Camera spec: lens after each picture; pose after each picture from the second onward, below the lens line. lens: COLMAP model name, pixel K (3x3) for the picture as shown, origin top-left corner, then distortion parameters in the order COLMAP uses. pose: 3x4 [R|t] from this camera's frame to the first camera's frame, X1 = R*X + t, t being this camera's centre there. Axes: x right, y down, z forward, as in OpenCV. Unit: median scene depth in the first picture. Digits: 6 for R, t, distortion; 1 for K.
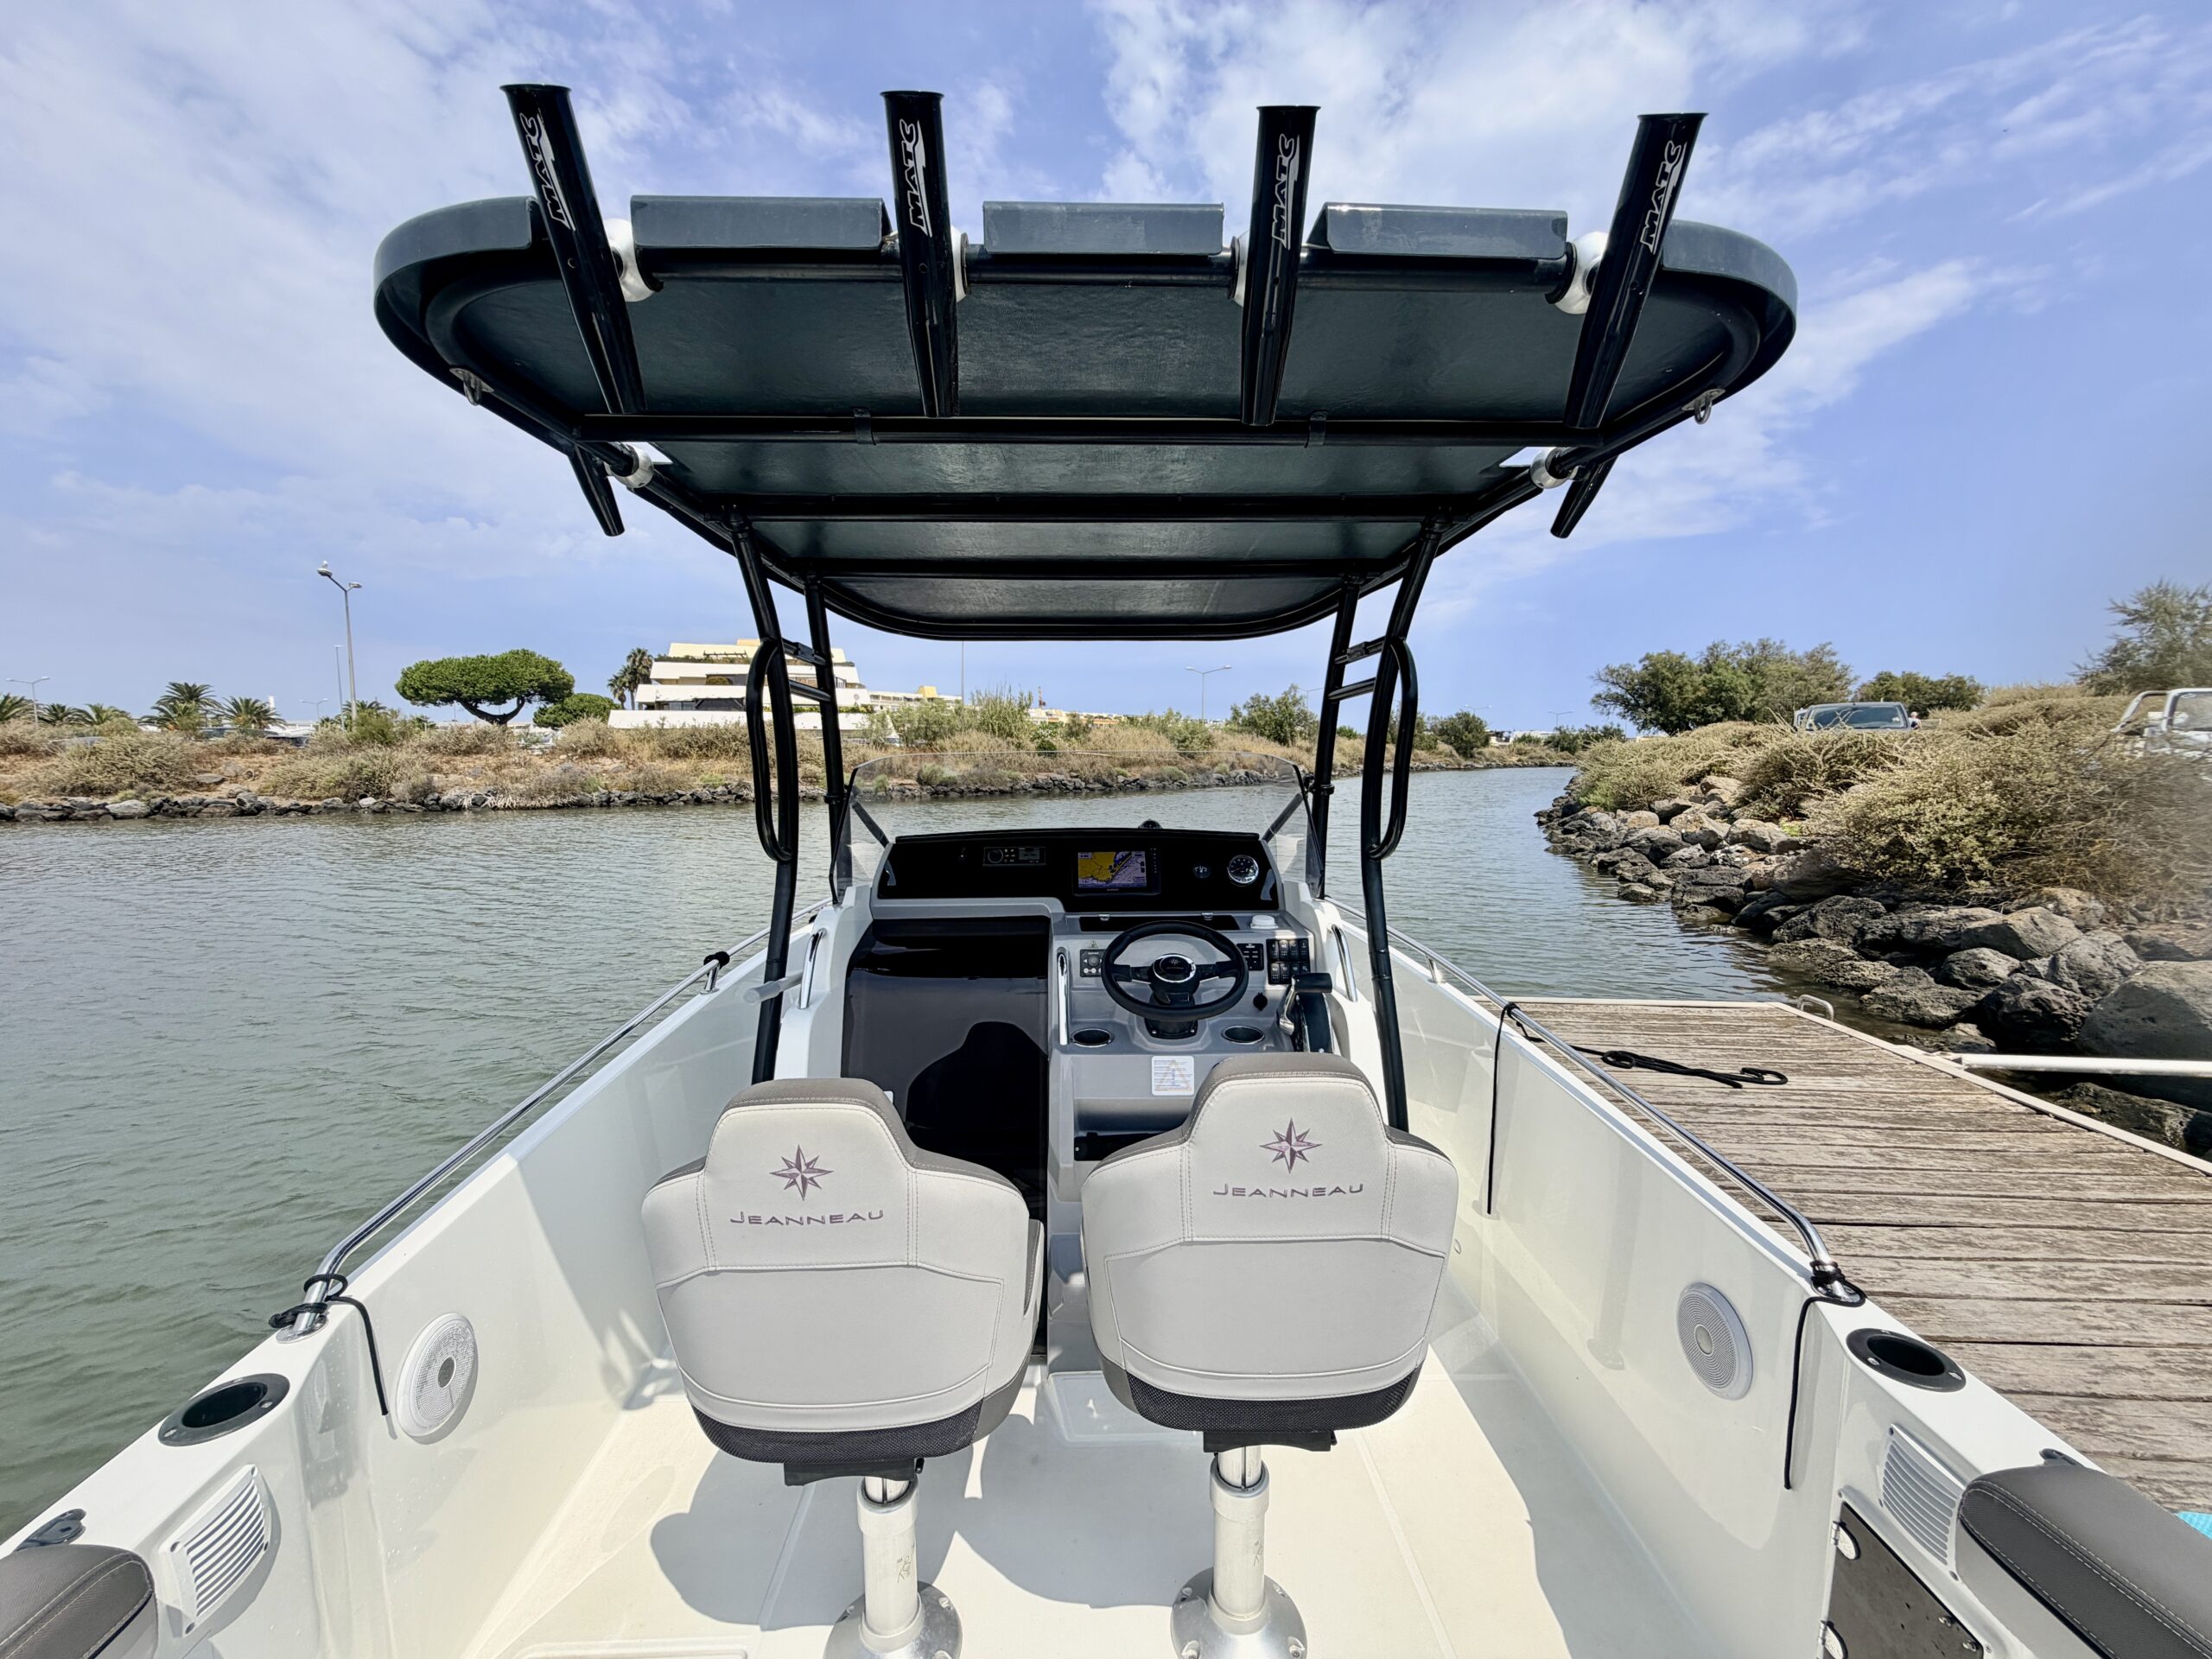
lens RADIAL K [[882.4, 0, 1098.5], [0, 882.4, 829.4], [0, 0, 1]] dist [0.000944, 0.000024]
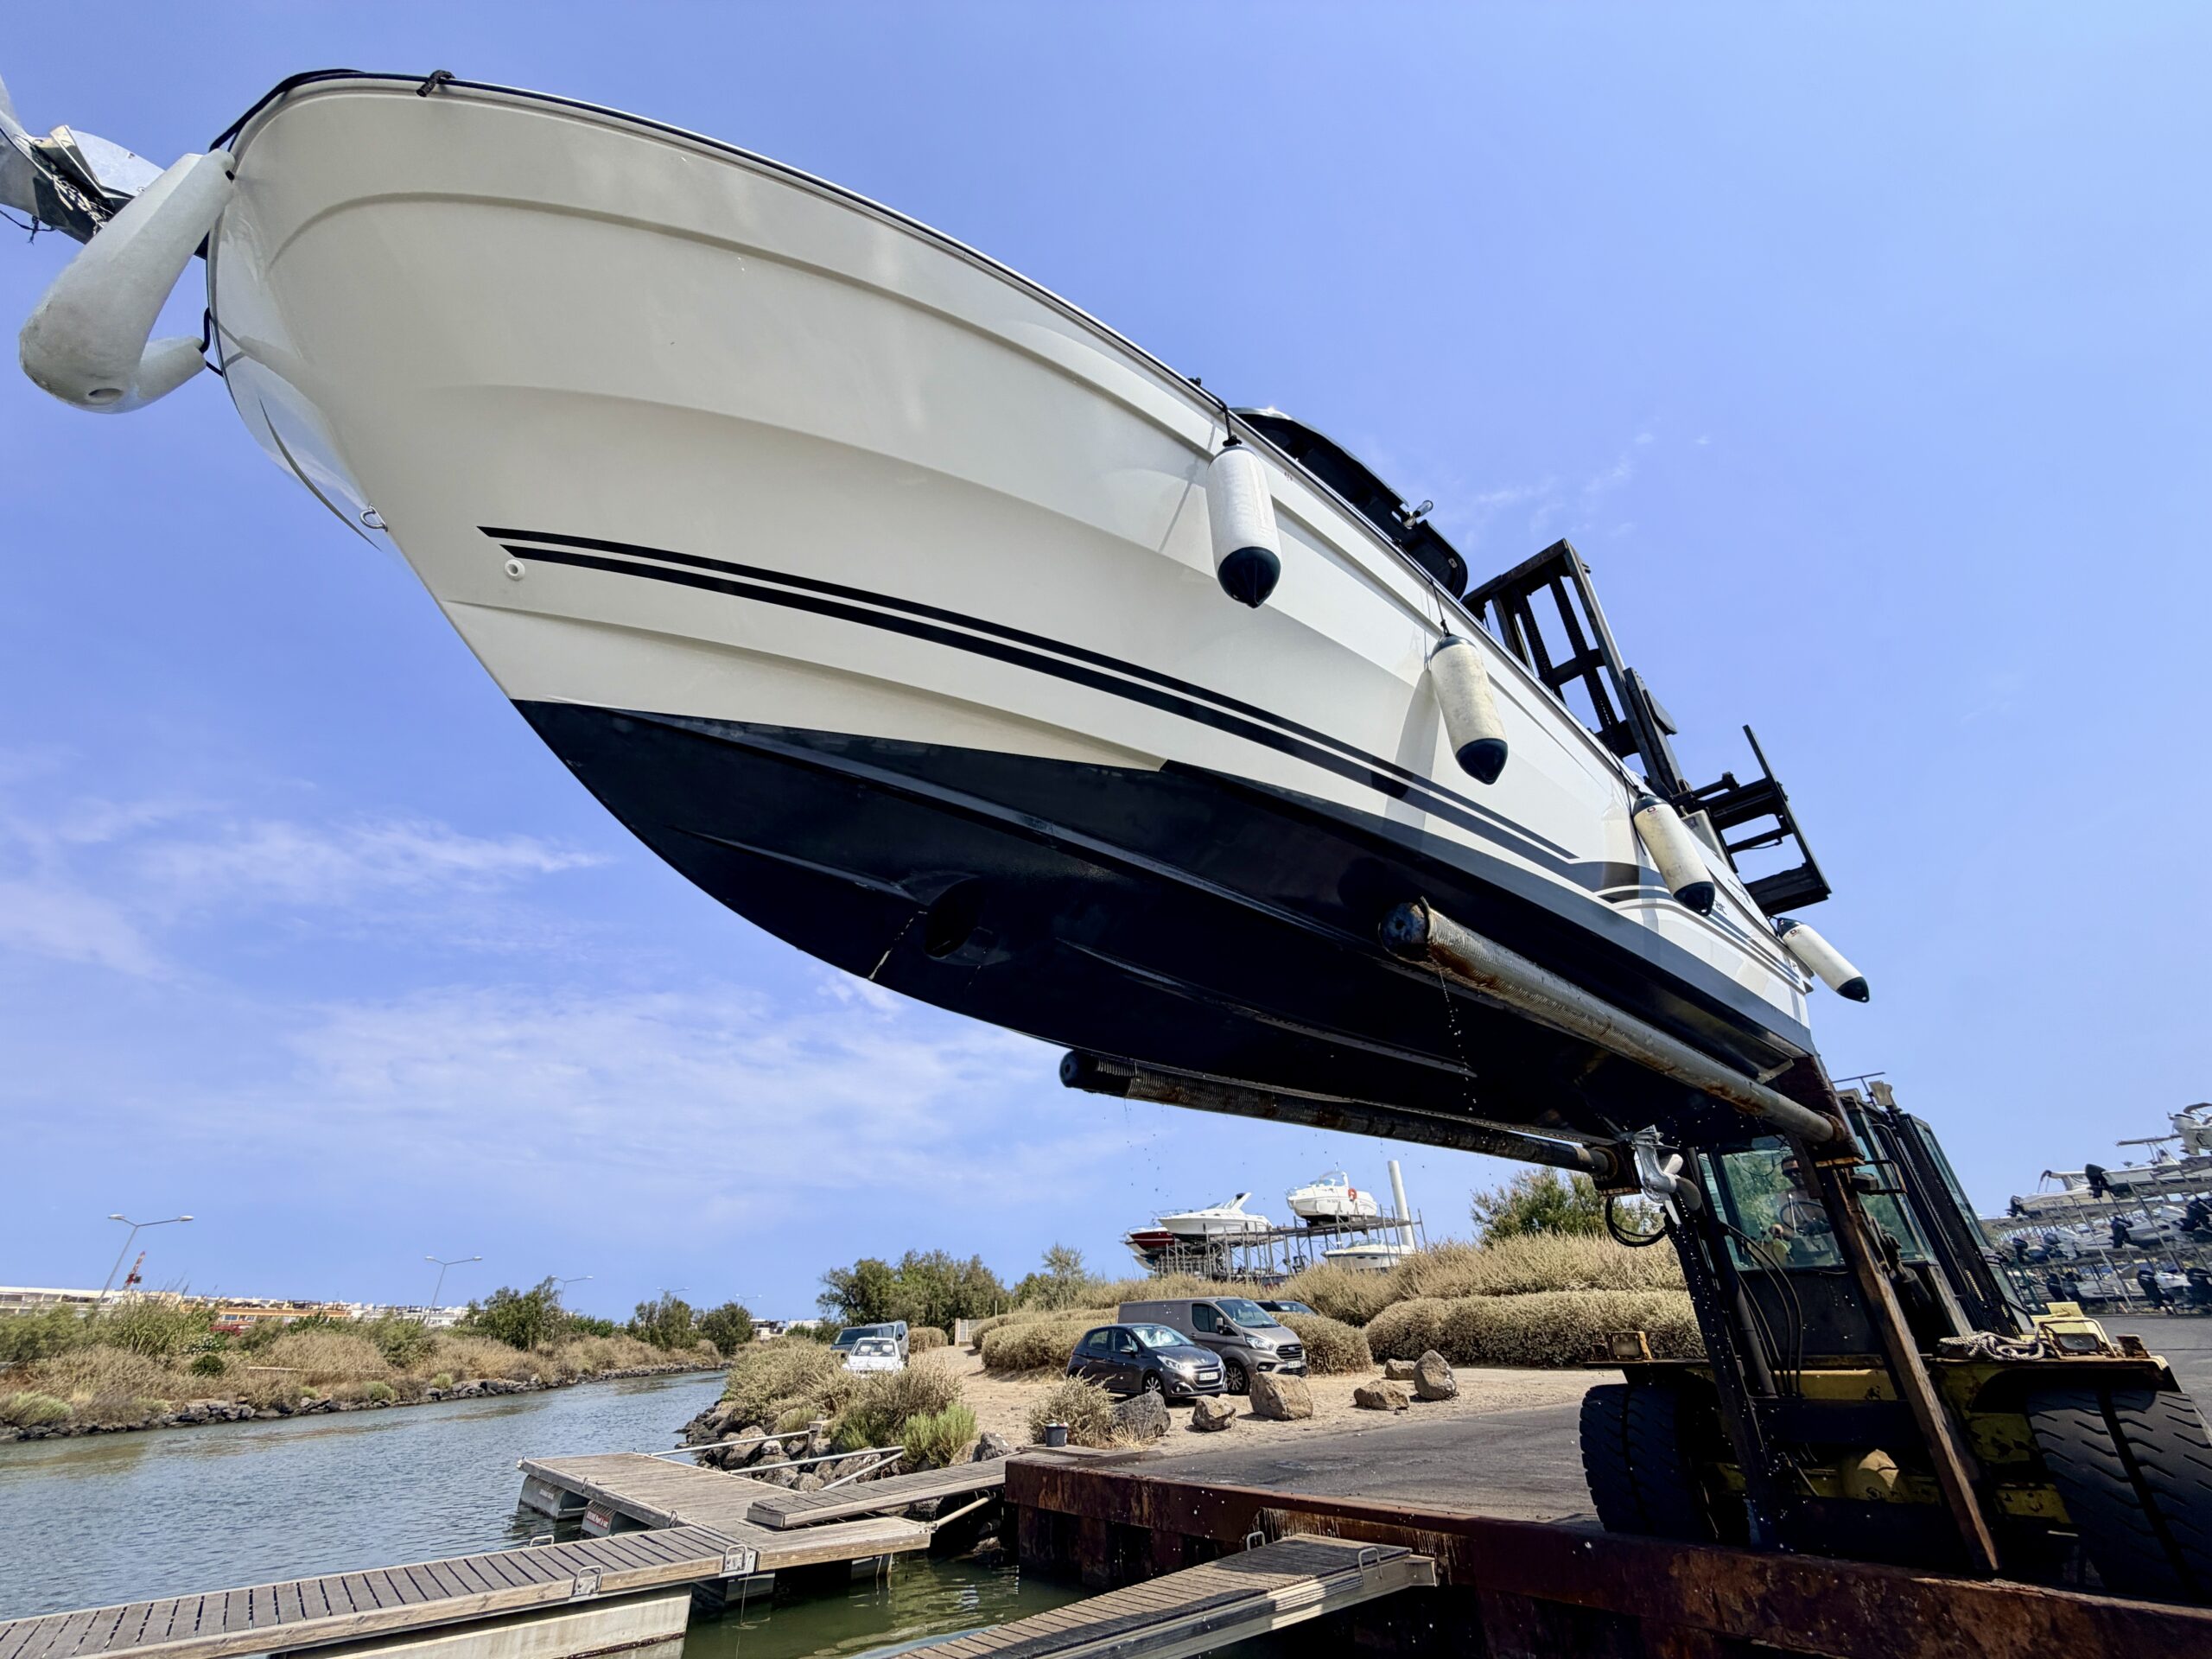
lens RADIAL K [[881.7, 0, 1097.3], [0, 881.7, 829.8], [0, 0, 1]] dist [0.000910, 0.000234]
pose [[0.753215, 0.310162, 0.580058, -0.090801], [0.081635, 0.830952, -0.550322, 0.025496], [-0.652689, 0.461864, 0.600565, -0.448443]]
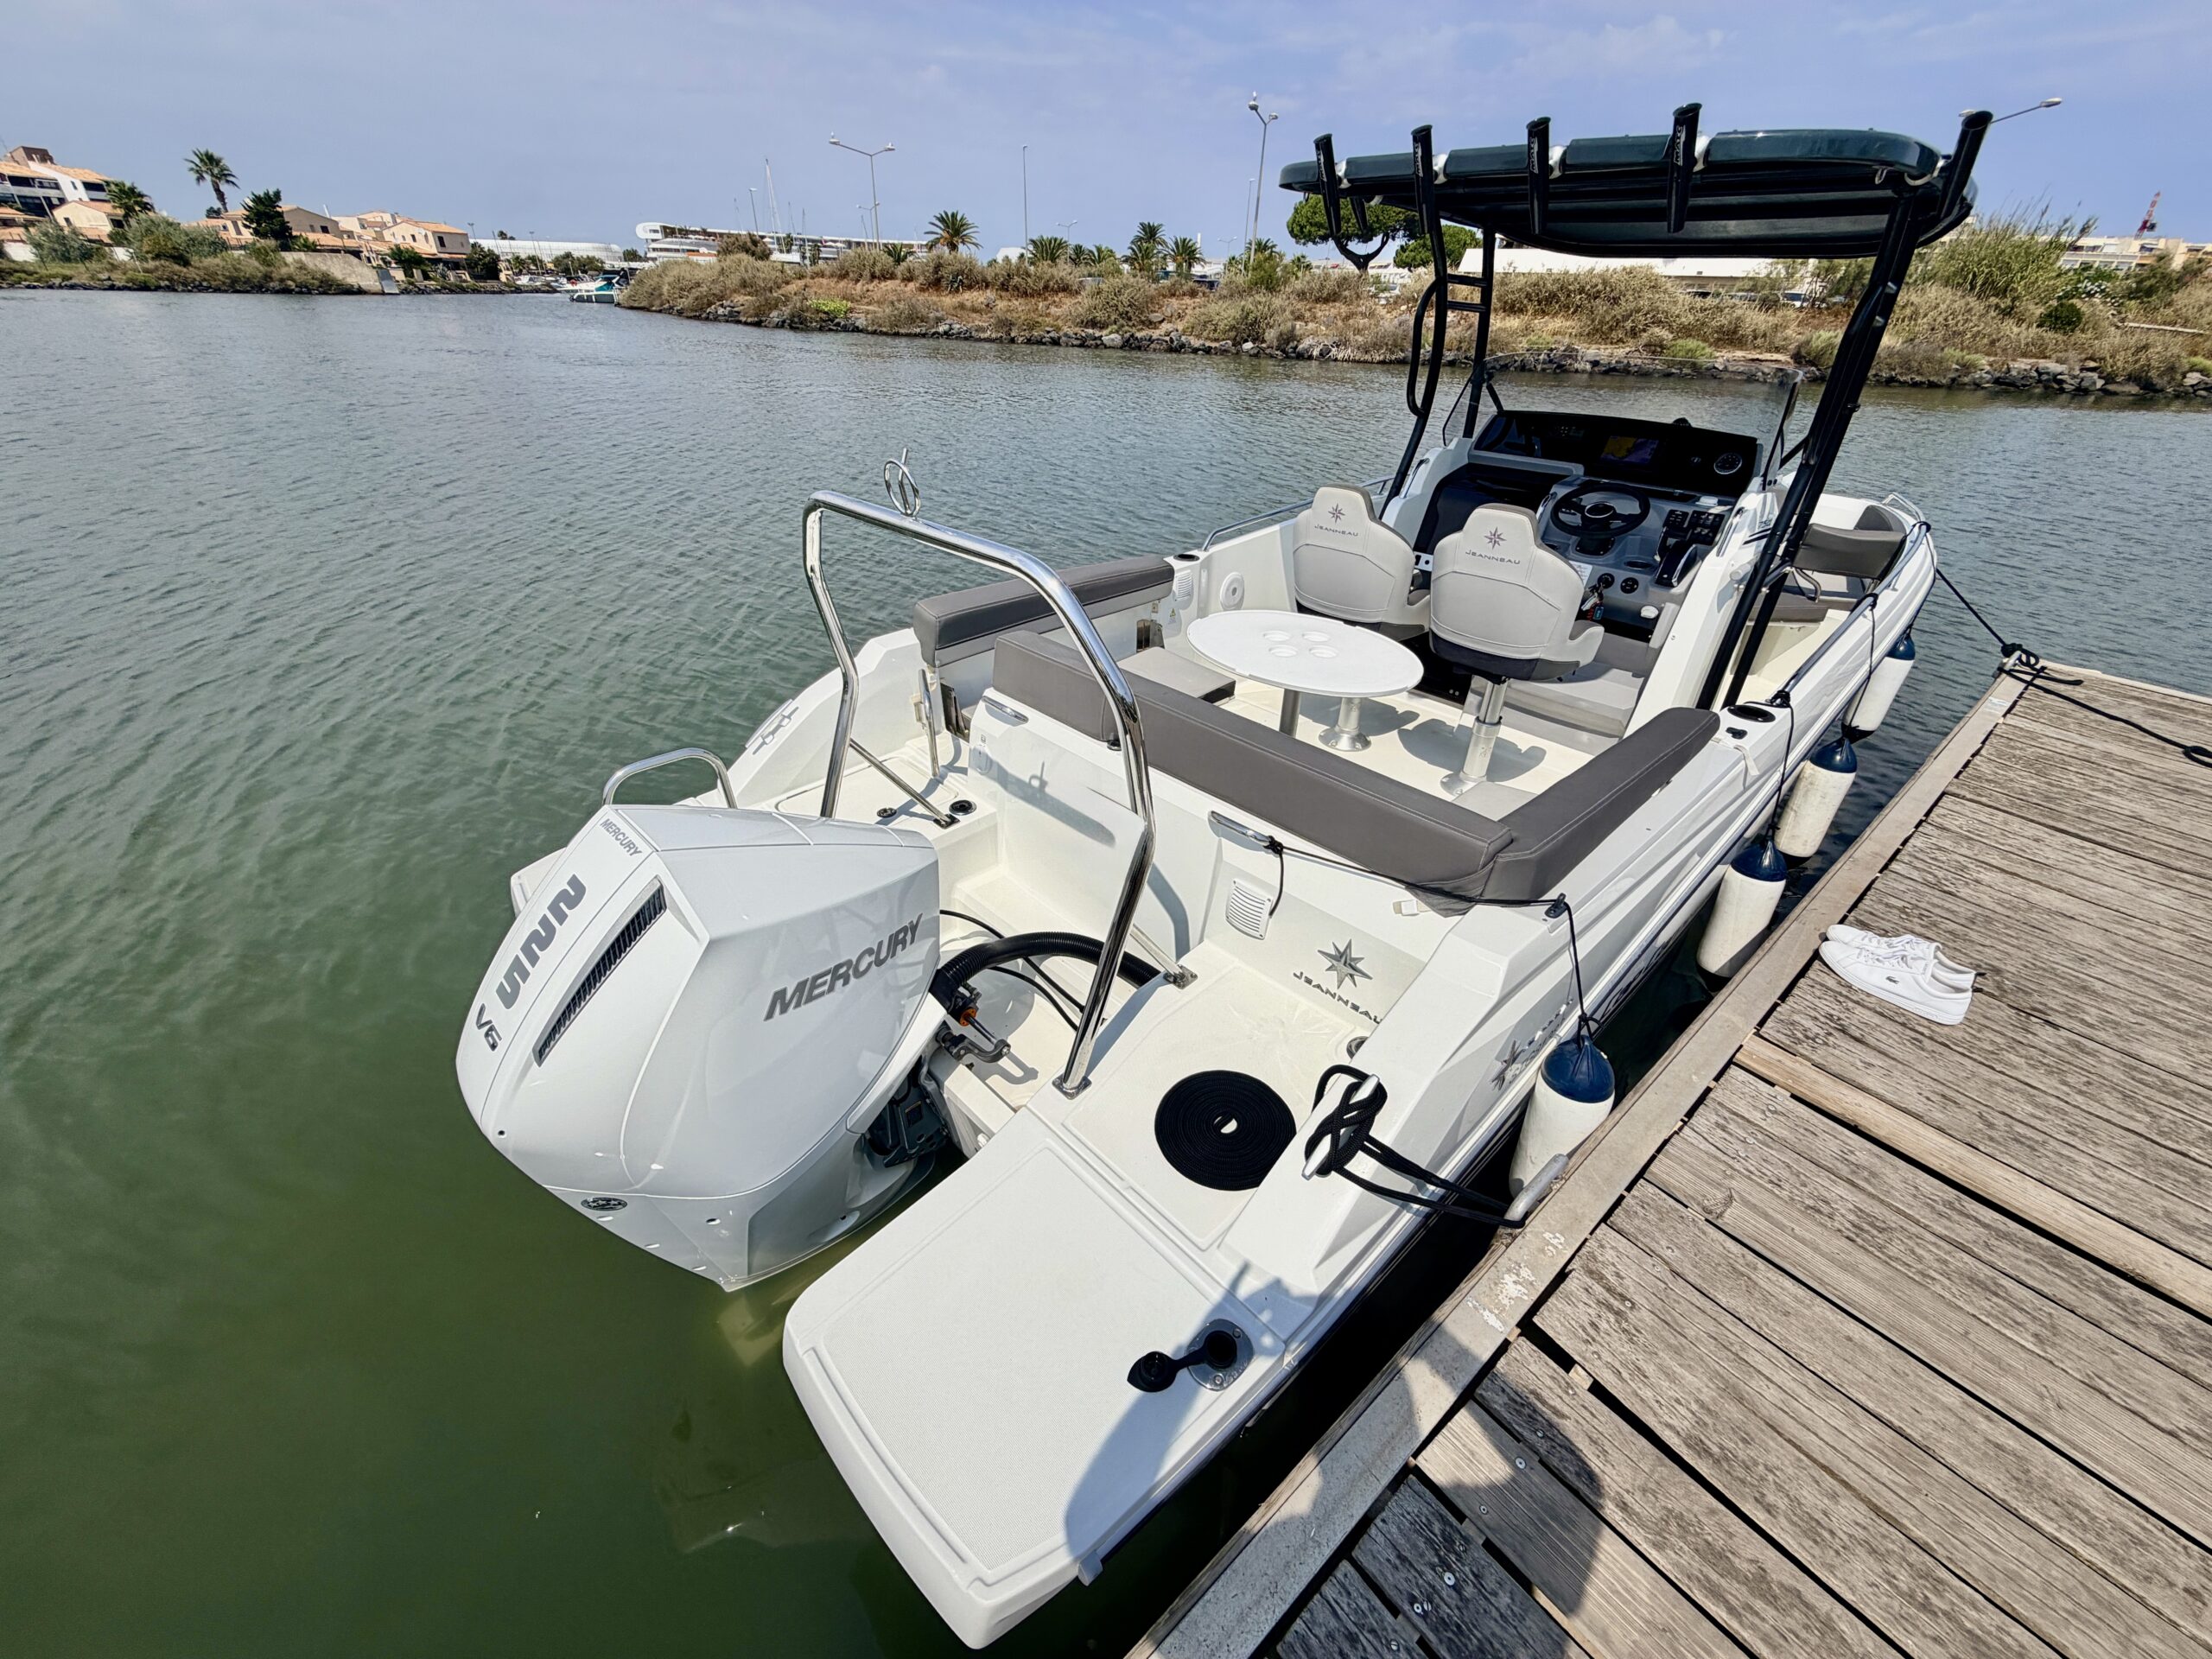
lens RADIAL K [[882.4, 0, 1098.5], [0, 882.4, 829.4], [0, 0, 1]] dist [0.000944, 0.000024]
pose [[0.666677, 0.406287, -0.624878, 0.037938], [-0.093361, 0.877289, 0.470795, -0.000777], [0.739477, -0.255529, 0.622800, -0.046163]]
